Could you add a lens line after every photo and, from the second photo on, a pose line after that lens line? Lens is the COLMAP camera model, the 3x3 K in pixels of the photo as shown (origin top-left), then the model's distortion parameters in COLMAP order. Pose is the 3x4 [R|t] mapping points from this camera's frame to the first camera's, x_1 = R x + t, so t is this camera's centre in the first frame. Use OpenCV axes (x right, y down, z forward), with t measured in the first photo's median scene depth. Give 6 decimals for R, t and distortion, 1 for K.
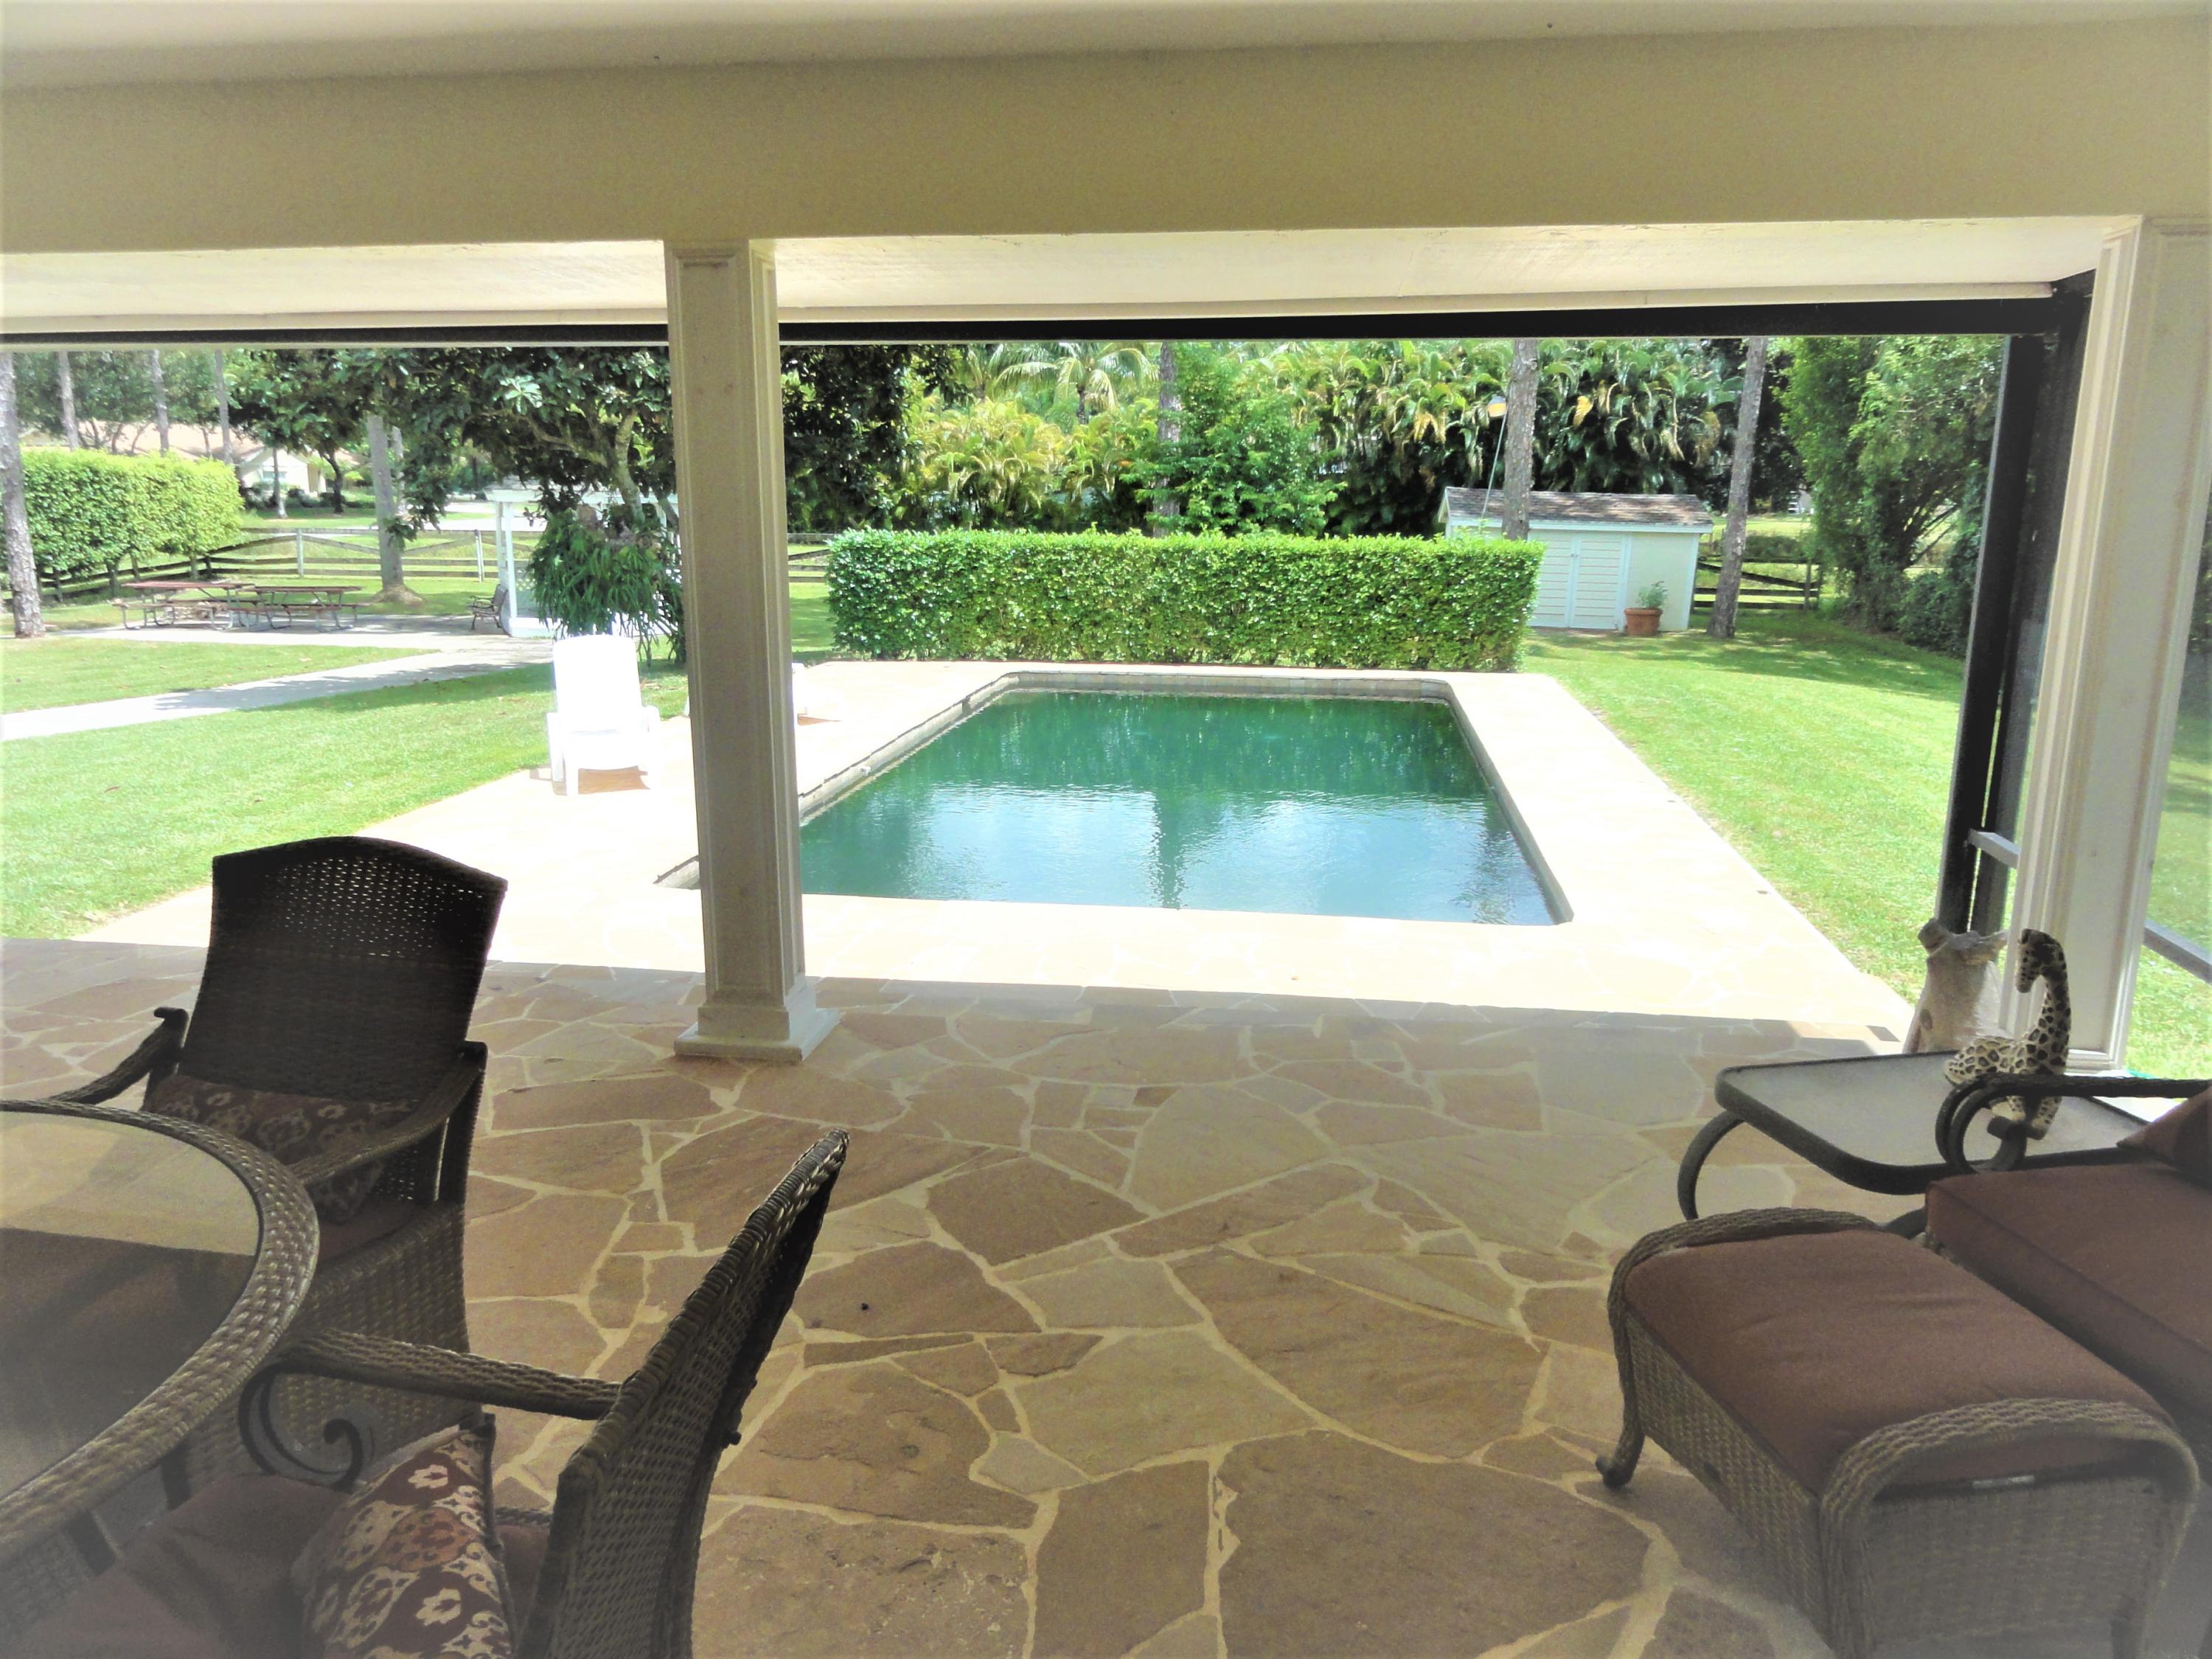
lens RADIAL K [[1552.4, 0, 1106.0], [0, 1552.4, 829.5], [0, 0, 1]] dist [0.043341, -0.000716]
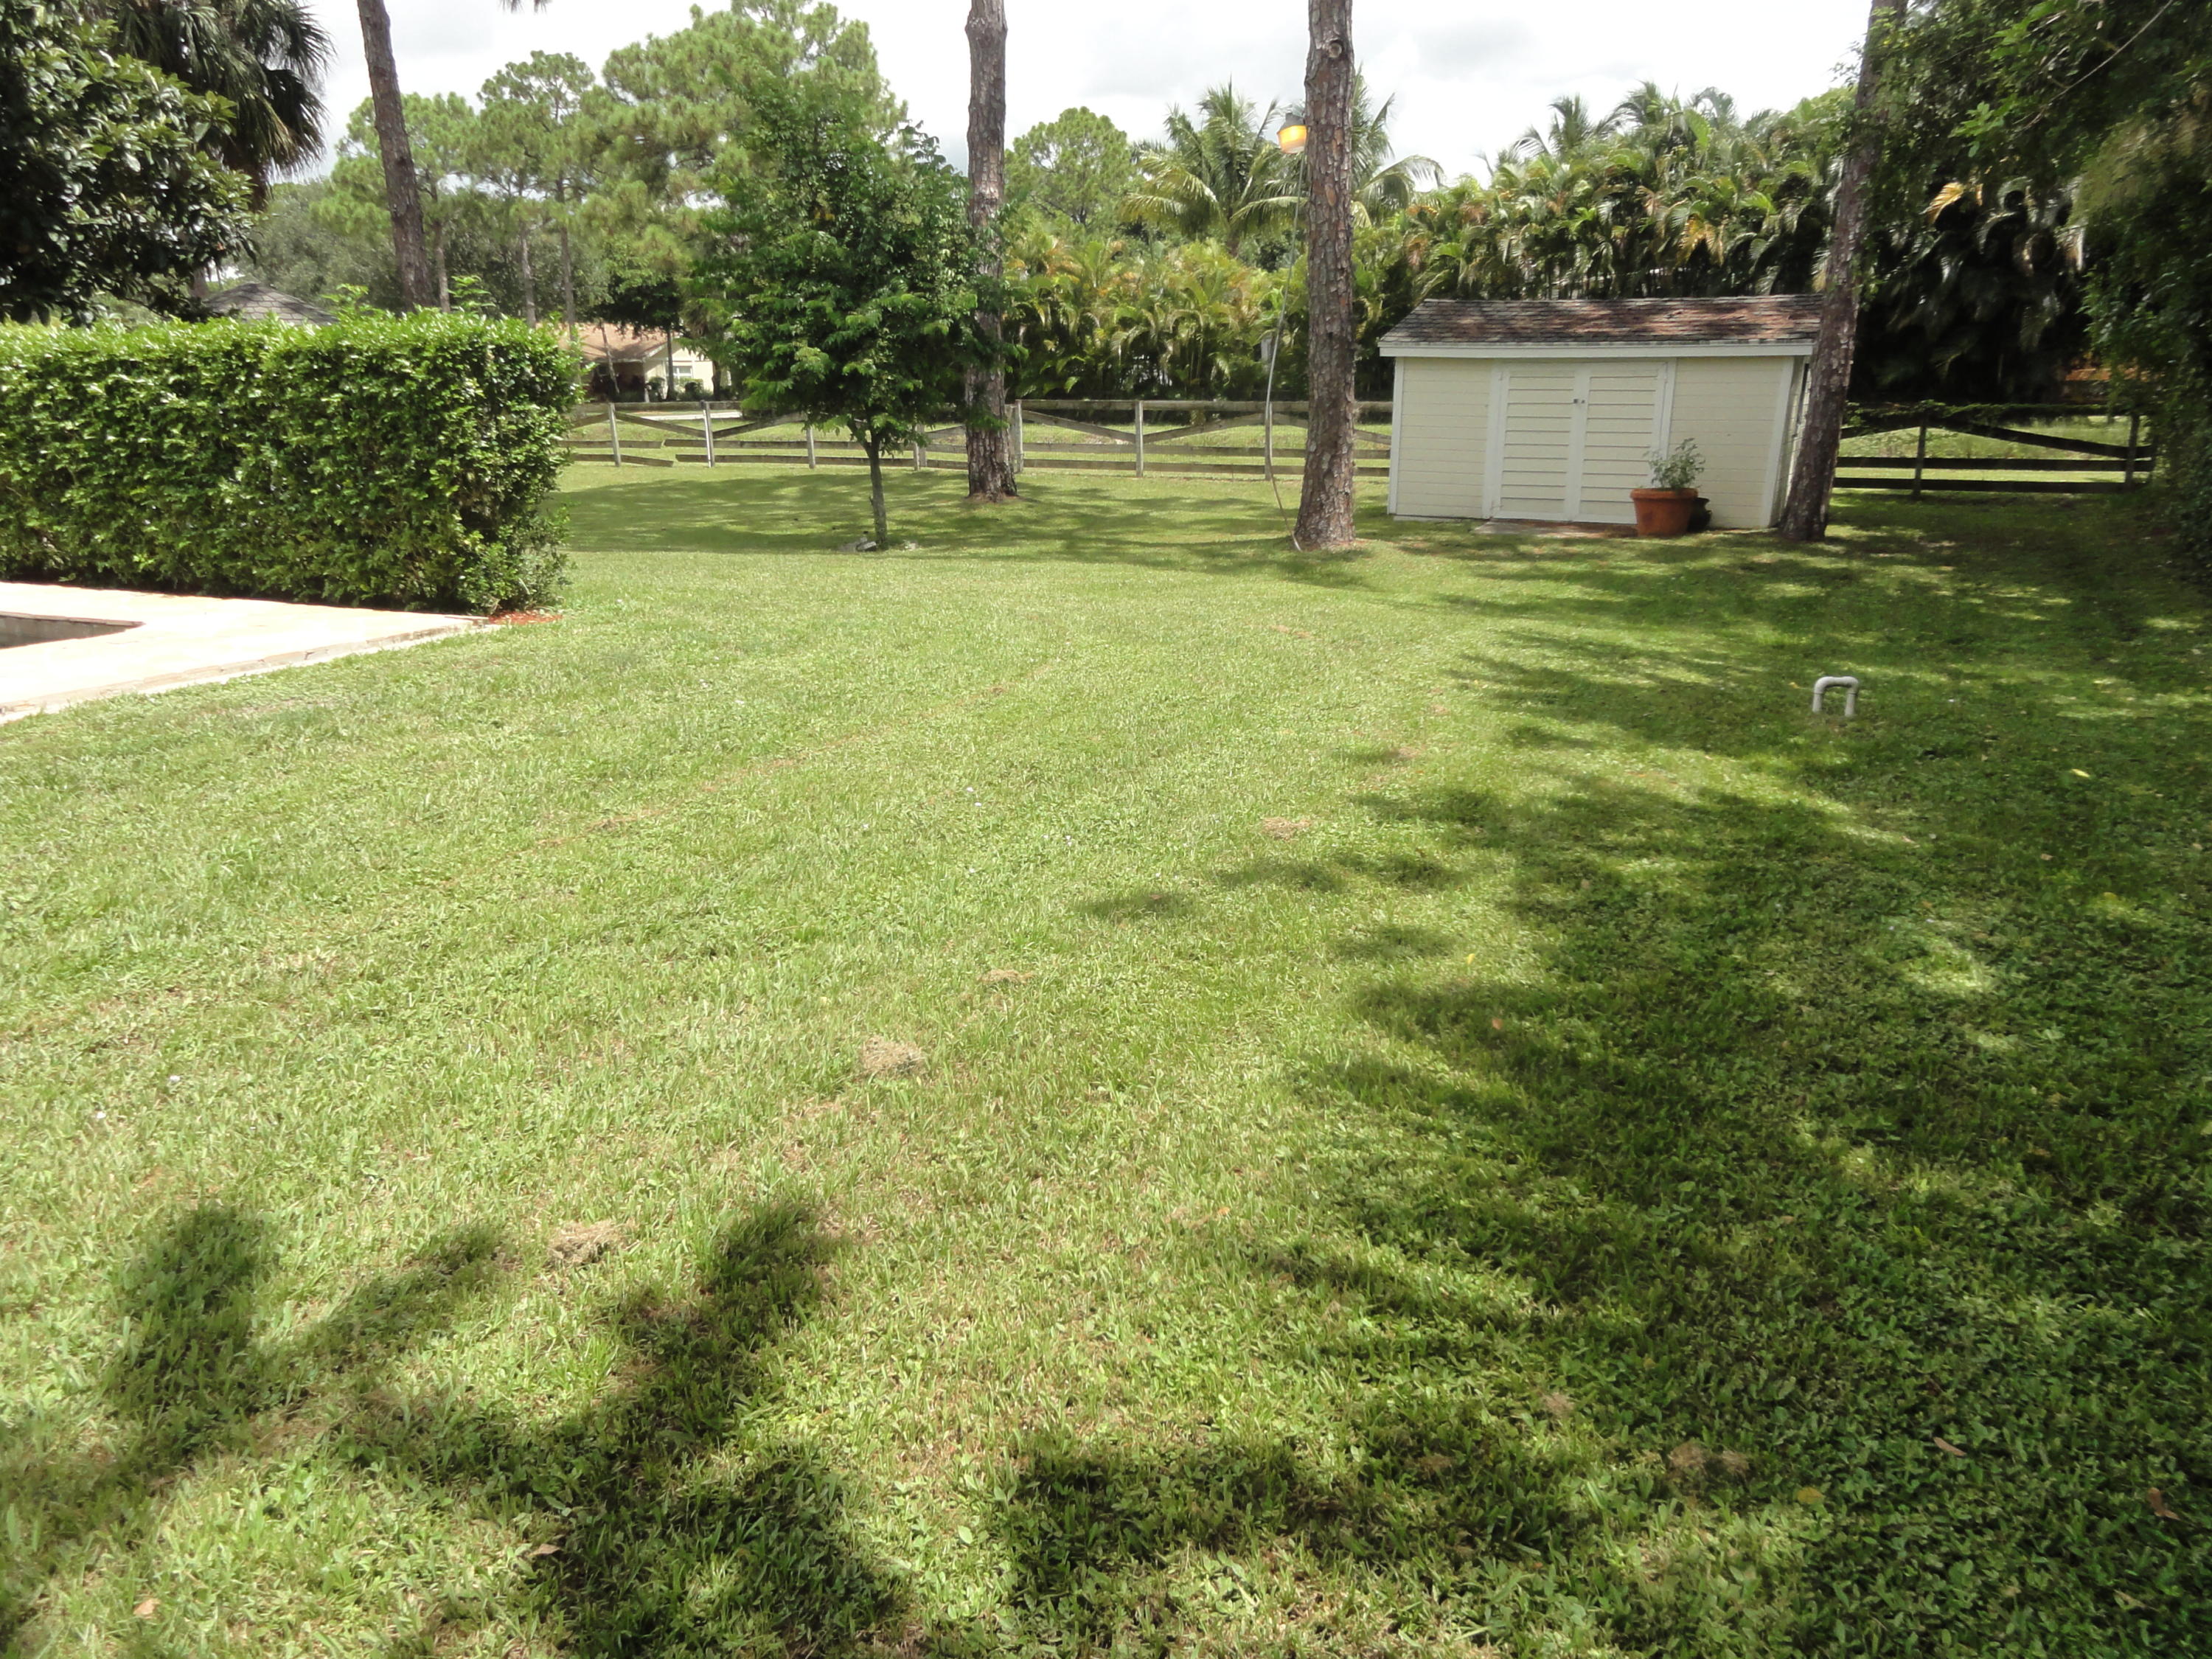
lens RADIAL K [[1537.3, 0, 1103.0], [0, 1537.3, 751.9], [0, 0, 1]] dist [0.012803, 0.003278]
pose [[0.936228, 0.059245, -0.346363, 0.565113], [-0.051366, 0.998171, 0.031892, -0.084701], [0.347619, -0.012067, 0.937558, 0.635783]]
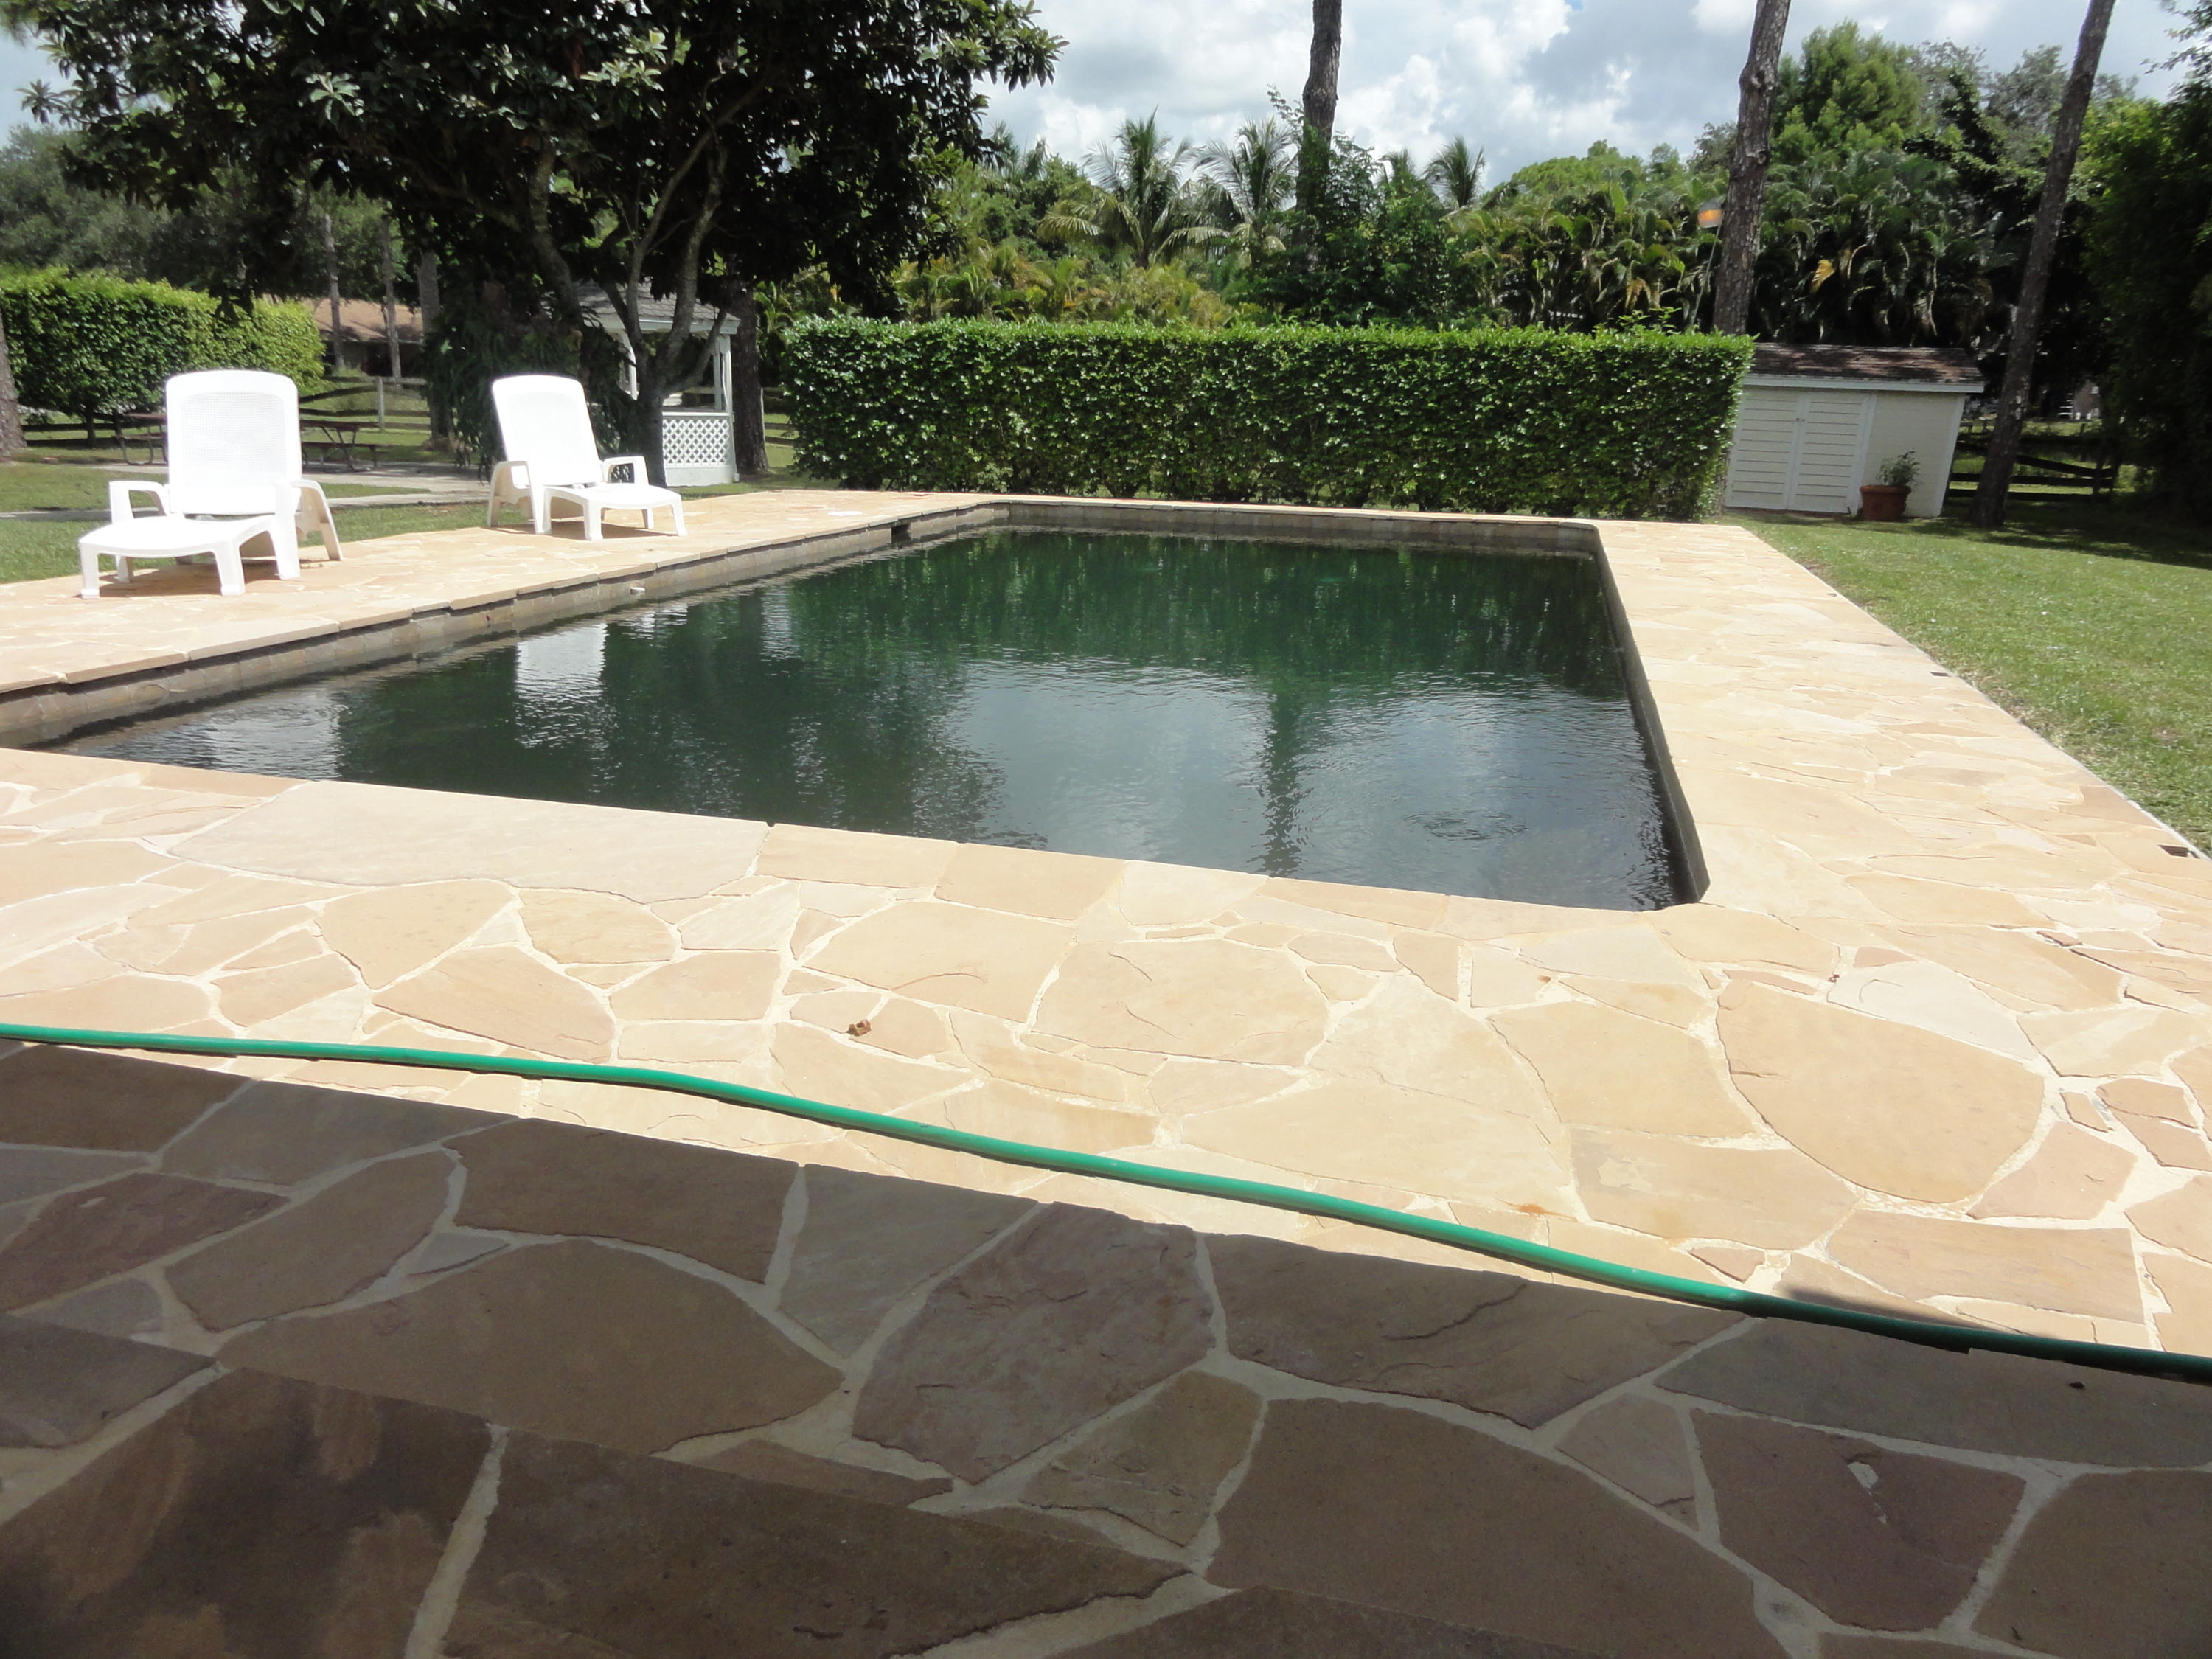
lens RADIAL K [[1543.2, 0, 1106.0], [0, 1543.2, 829.5], [0, 0, 1]] dist [0.006843, -0.001601]
pose [[0.991452, 0.051606, -0.119836, 0.083539], [-0.044944, 0.997325, 0.057643, 0.009914], [0.122490, -0.051764, 0.991119, 0.251200]]
